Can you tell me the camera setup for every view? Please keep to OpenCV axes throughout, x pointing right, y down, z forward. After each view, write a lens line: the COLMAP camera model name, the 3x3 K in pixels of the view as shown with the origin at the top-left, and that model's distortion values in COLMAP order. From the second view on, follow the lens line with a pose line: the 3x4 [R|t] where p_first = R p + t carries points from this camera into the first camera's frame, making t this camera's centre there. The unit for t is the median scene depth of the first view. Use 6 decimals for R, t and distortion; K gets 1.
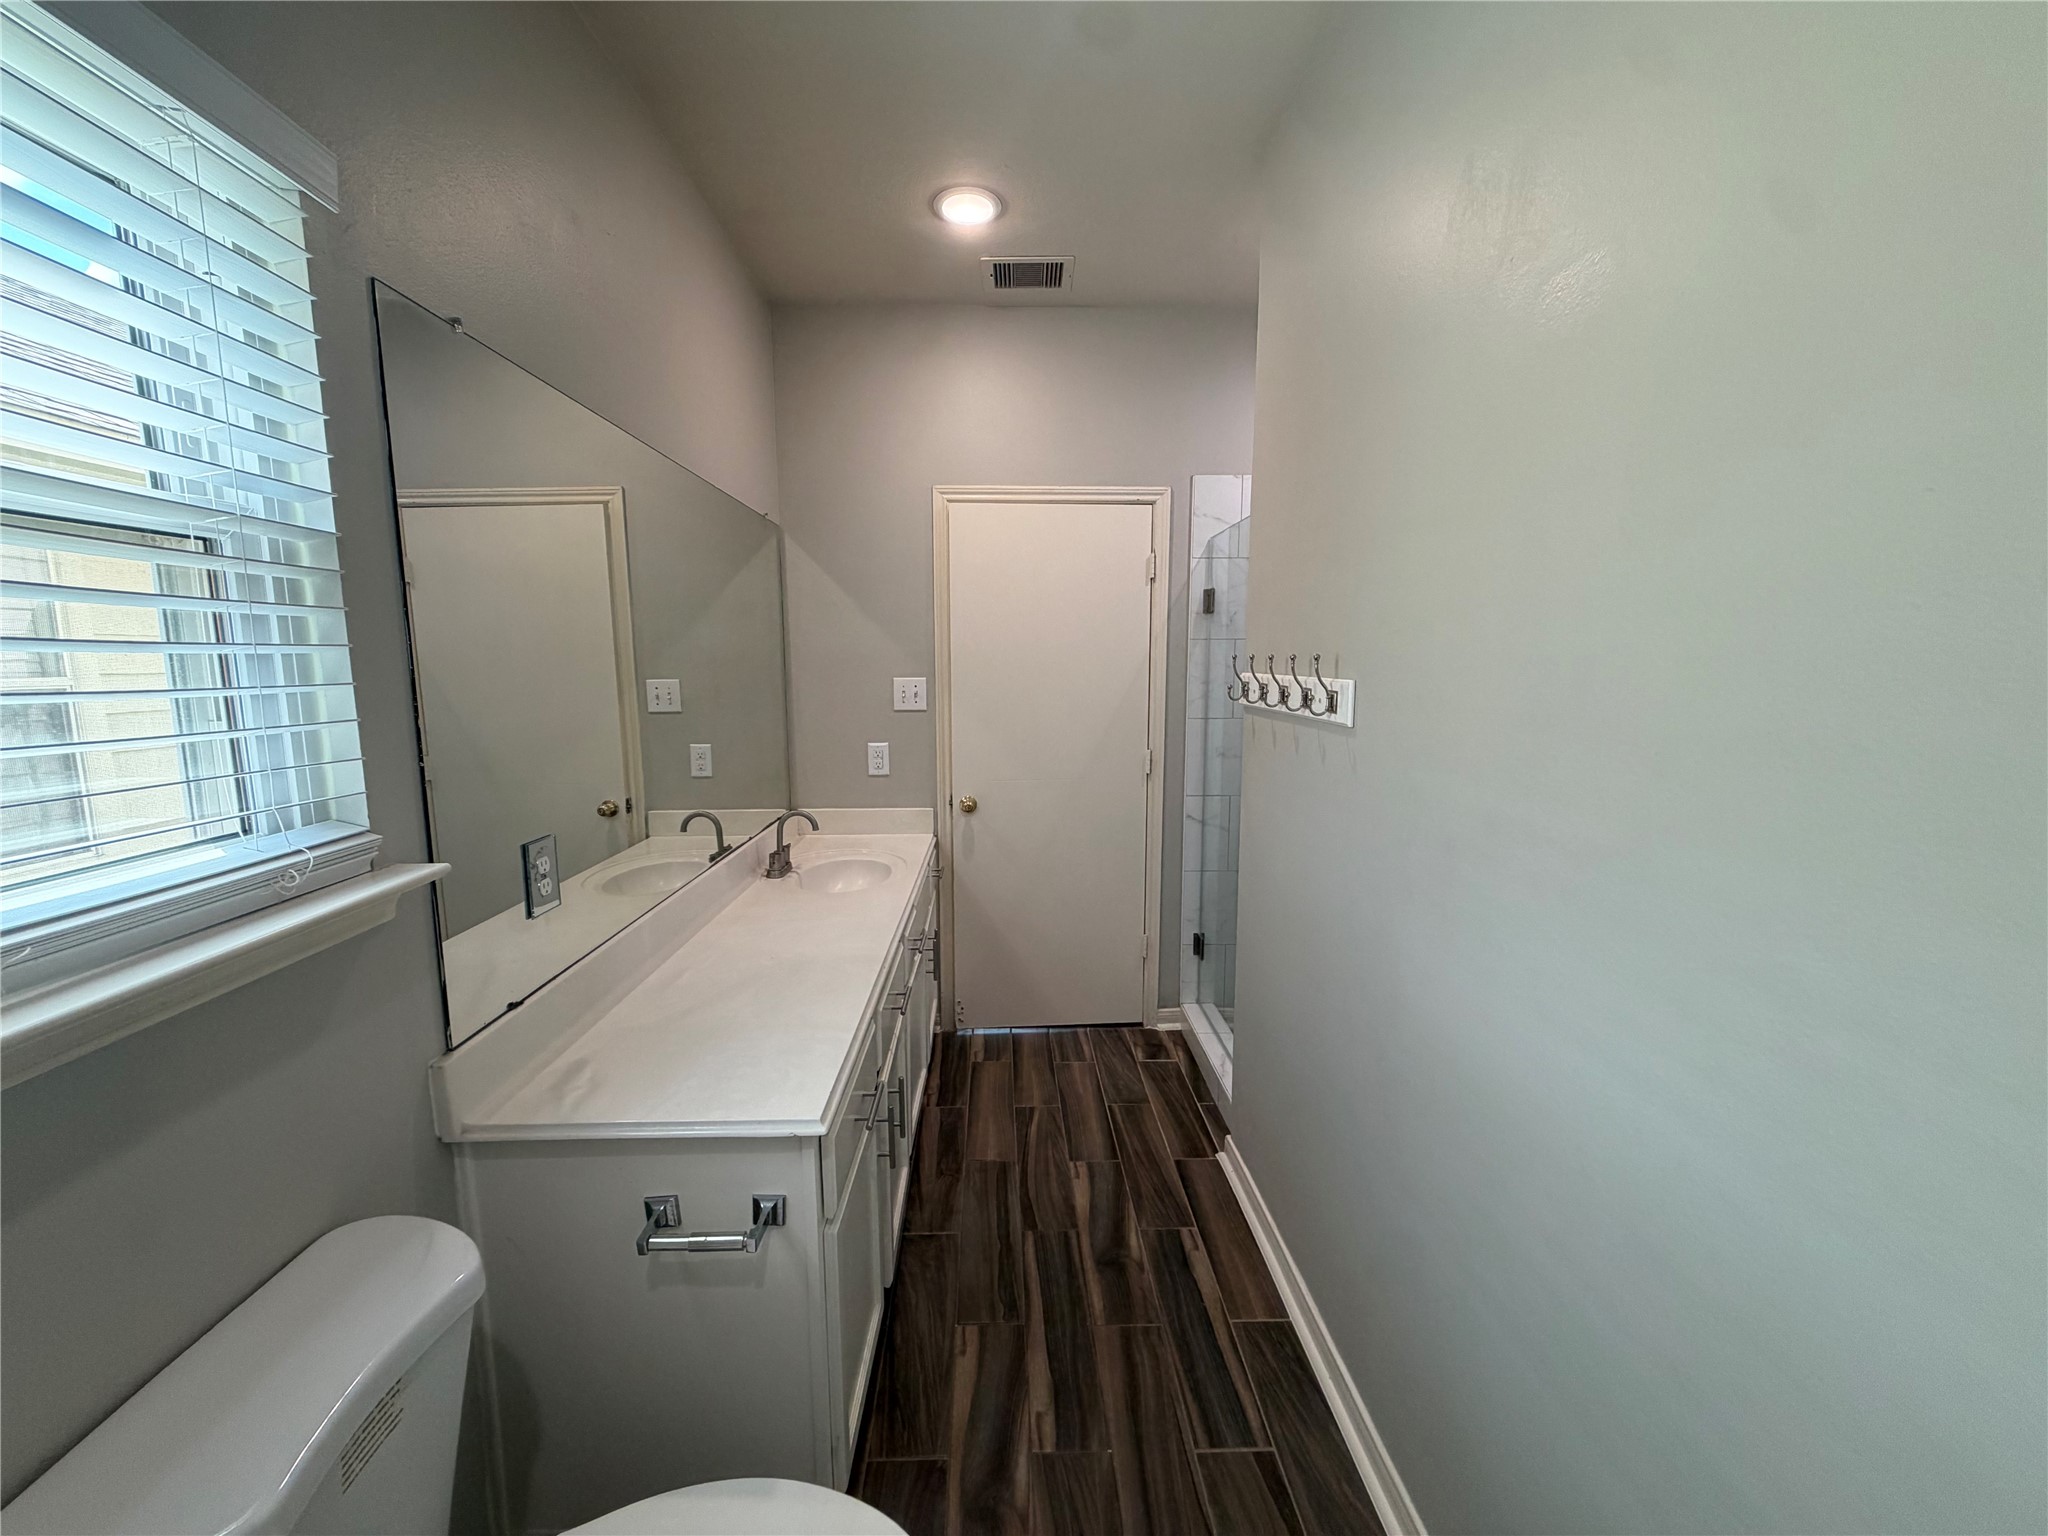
lens RADIAL K [[817.8, 0, 1019.9], [0, 817.8, 771.3], [0, 0, 1]] dist [0.001055, -0.000255]
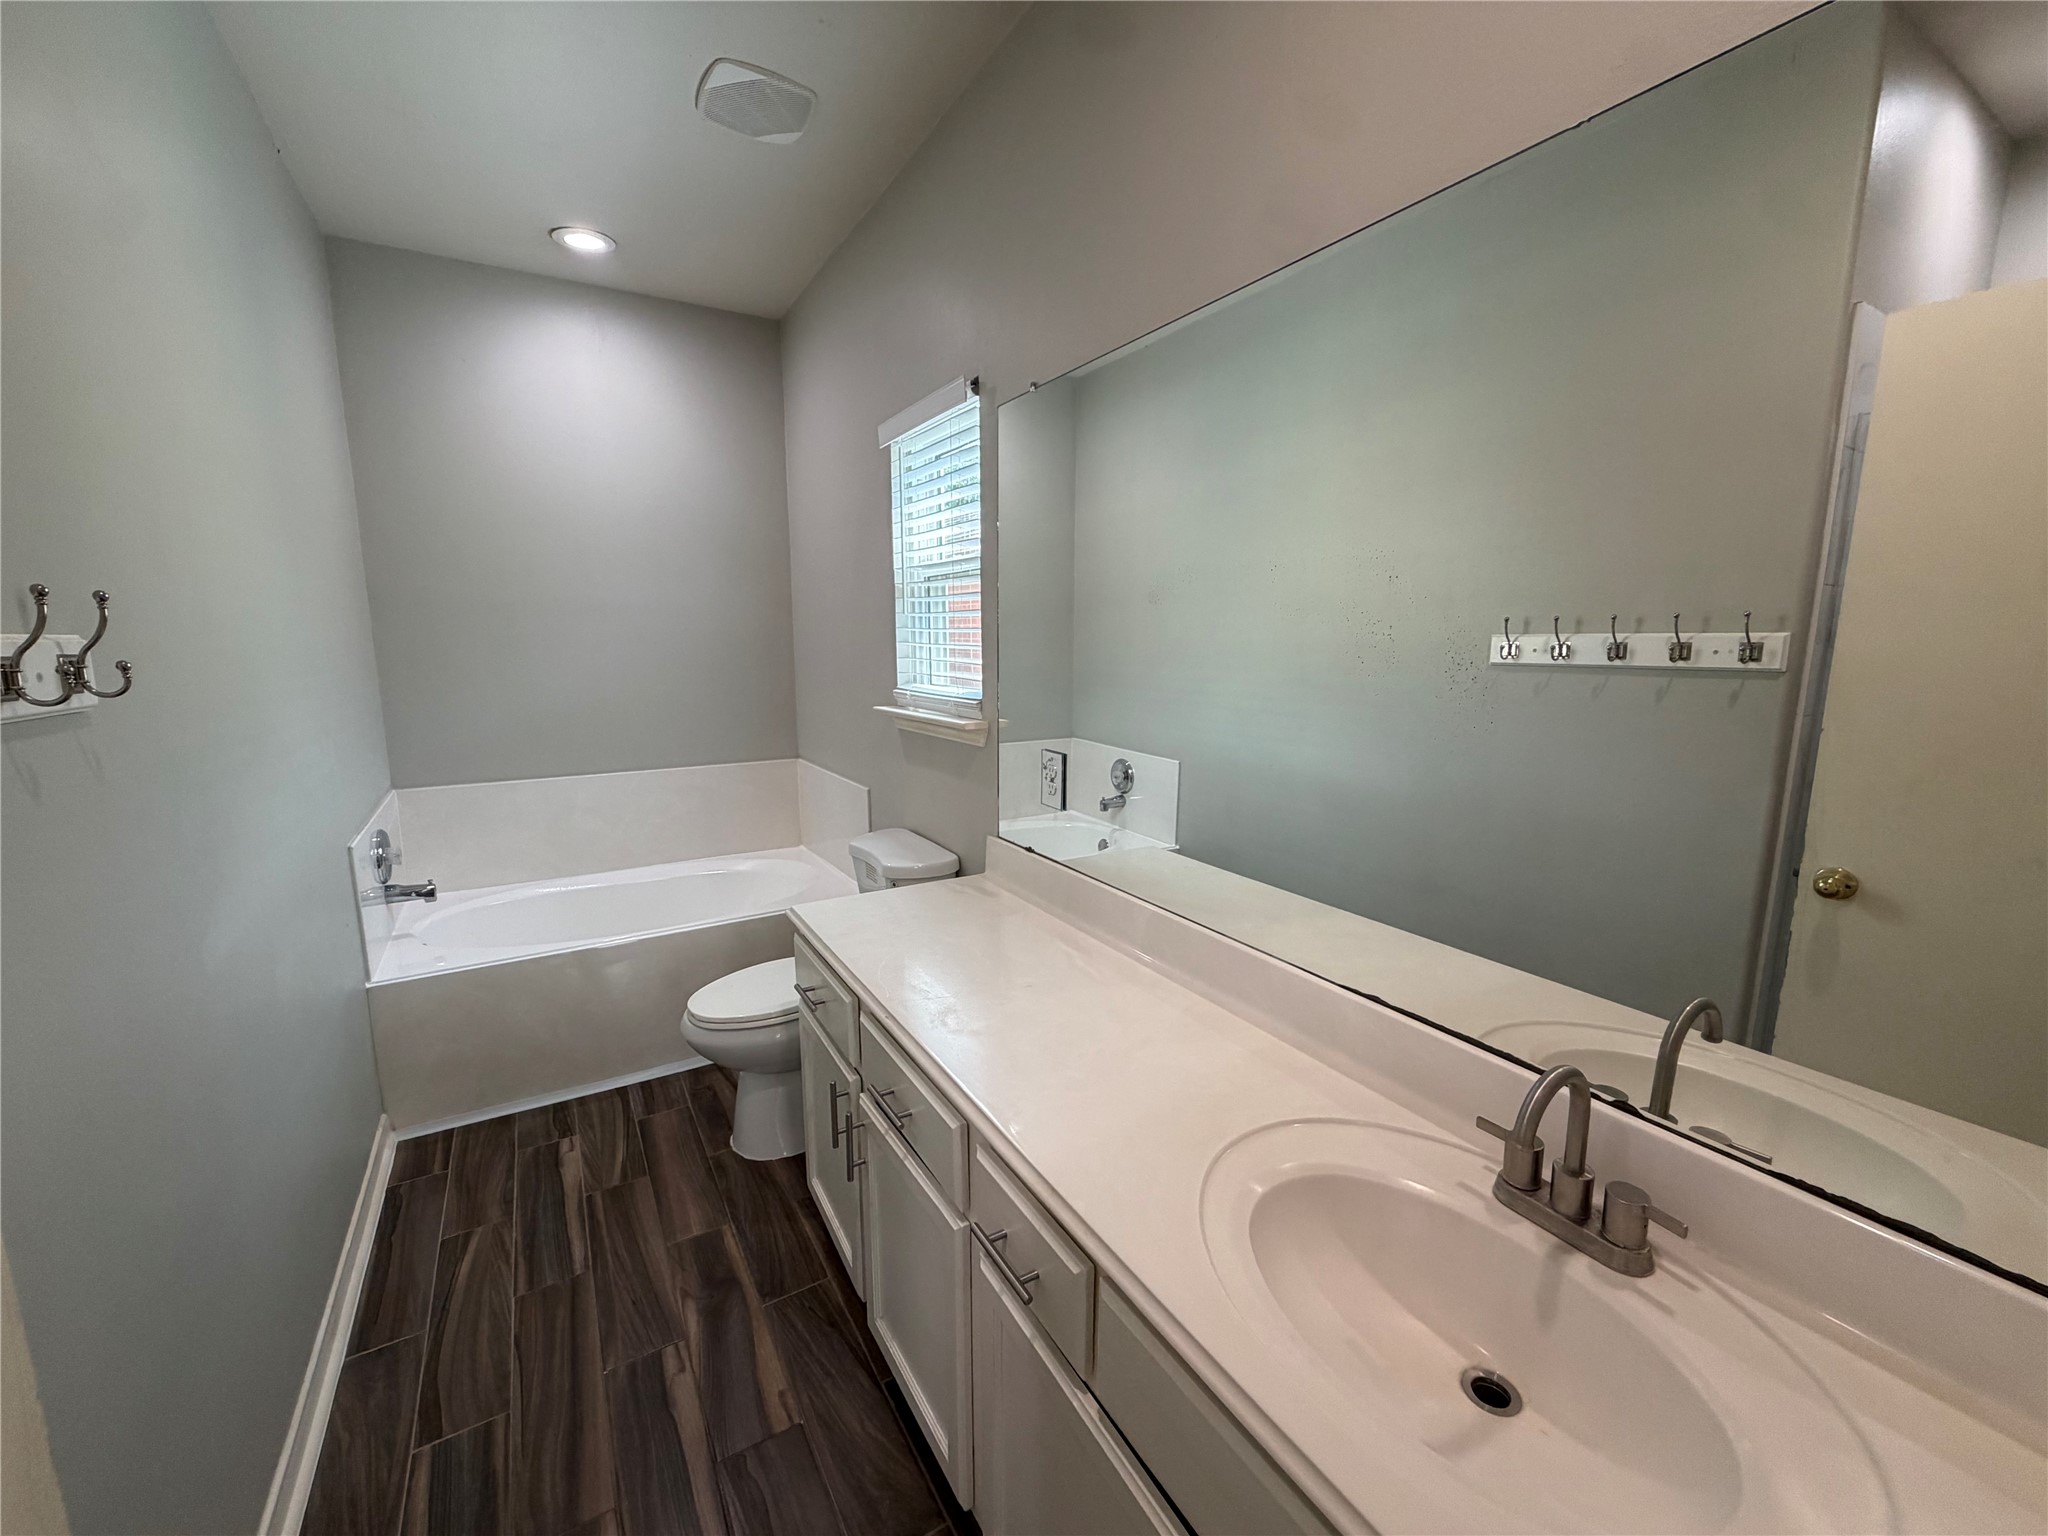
lens RADIAL K [[817.8, 0, 1020.9], [0, 817.8, 762.1], [0, 0, 1]] dist [0.001055, -0.000255]
pose [[-0.872243, 0.085383, -0.481561, 0.081720], [-0.057379, 0.959977, 0.274138, -0.231793], [0.485695, 0.266746, -0.832435, 1.861475]]
